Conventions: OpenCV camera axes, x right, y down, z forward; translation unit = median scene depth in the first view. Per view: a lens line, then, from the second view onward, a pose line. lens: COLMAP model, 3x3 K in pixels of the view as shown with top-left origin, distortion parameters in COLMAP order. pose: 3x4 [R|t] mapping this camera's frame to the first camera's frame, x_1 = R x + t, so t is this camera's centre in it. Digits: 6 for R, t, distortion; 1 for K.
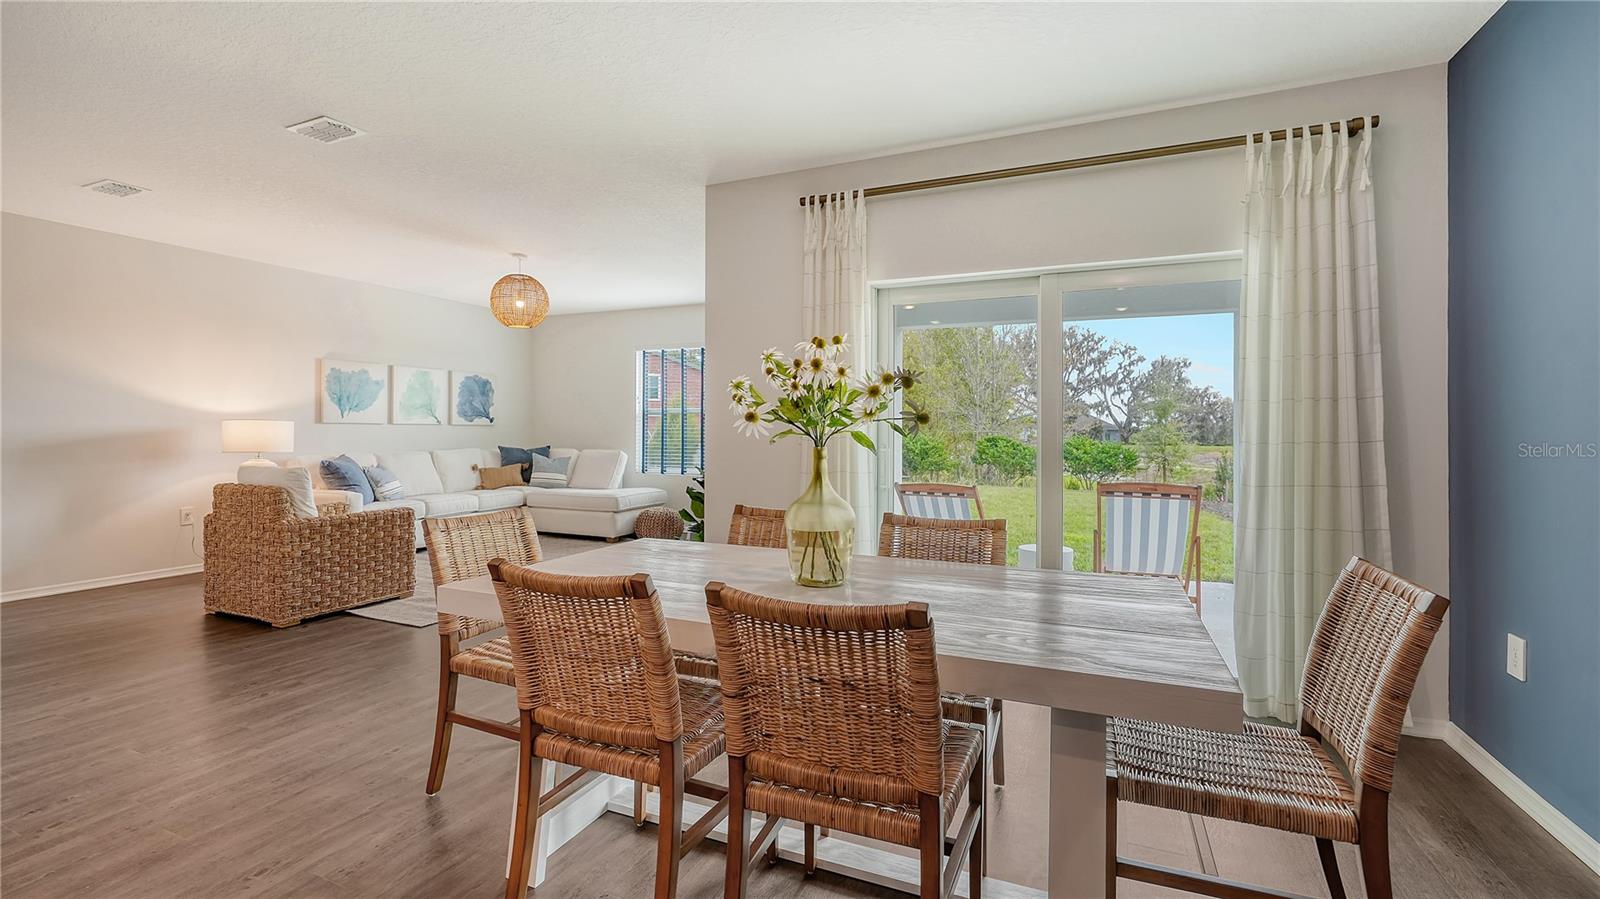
lens RADIAL K [[687.9, 0, 799.2], [0, 687.9, 426.7], [0, 0, 1]] dist [-0.000015, -0.000007]
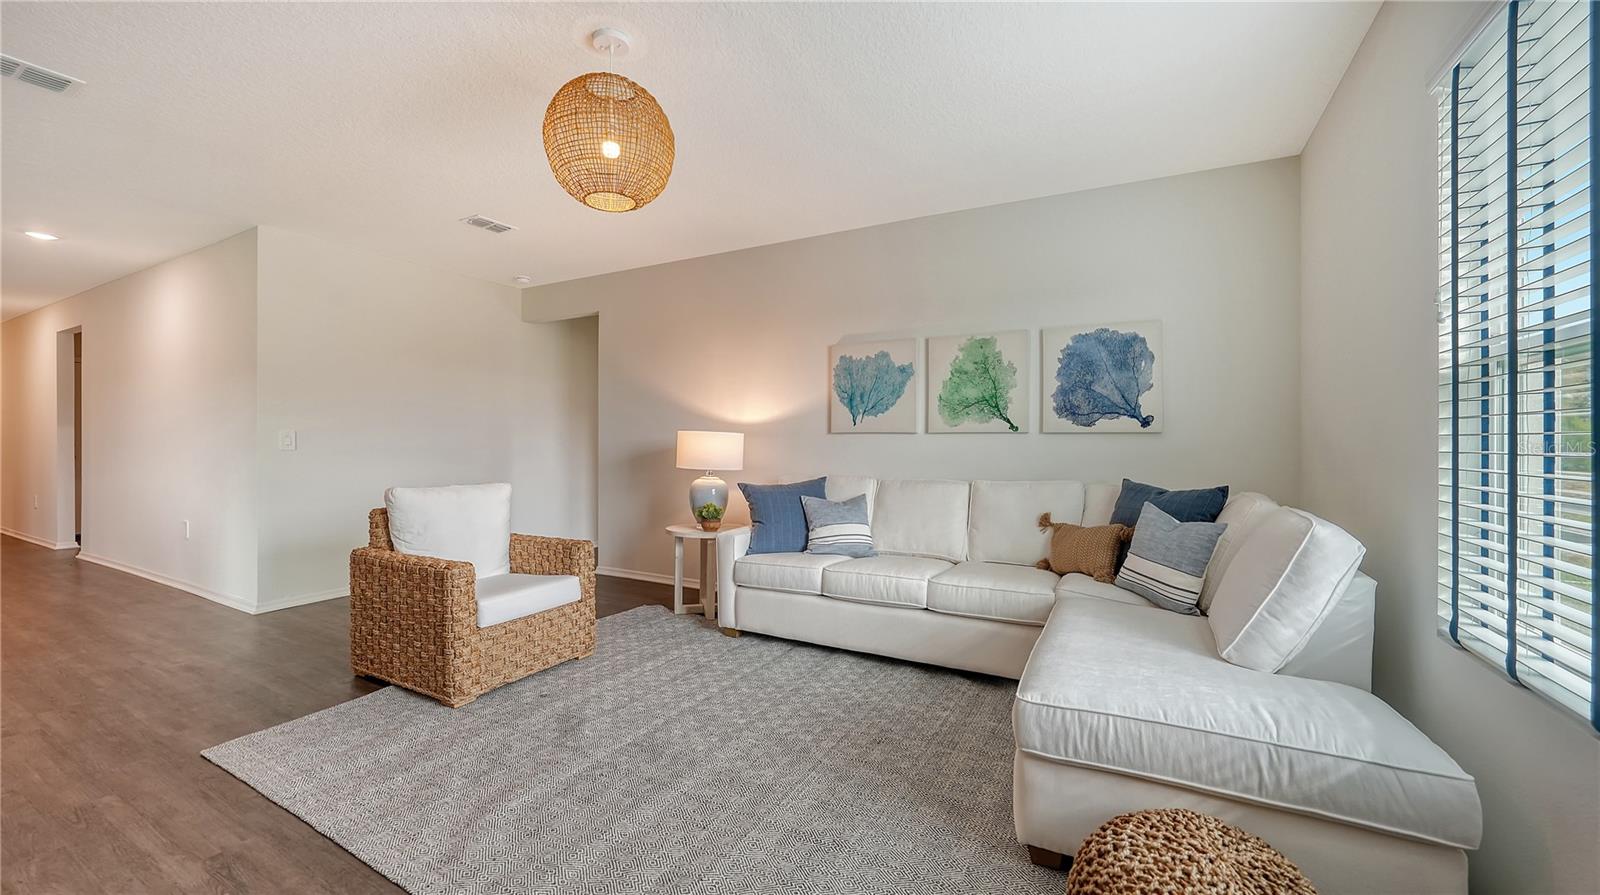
lens RADIAL K [[607.0, 0, 799.3], [0, 607.0, 441.1], [0, 0, 1]] dist [-0.000544, -0.000012]
pose [[-0.099055, 0.001051, -0.995081, -0.031939], [0.002142, 0.999997, 0.000843, 0.002813], [0.995080, -0.002048, -0.099057, 0.920392]]
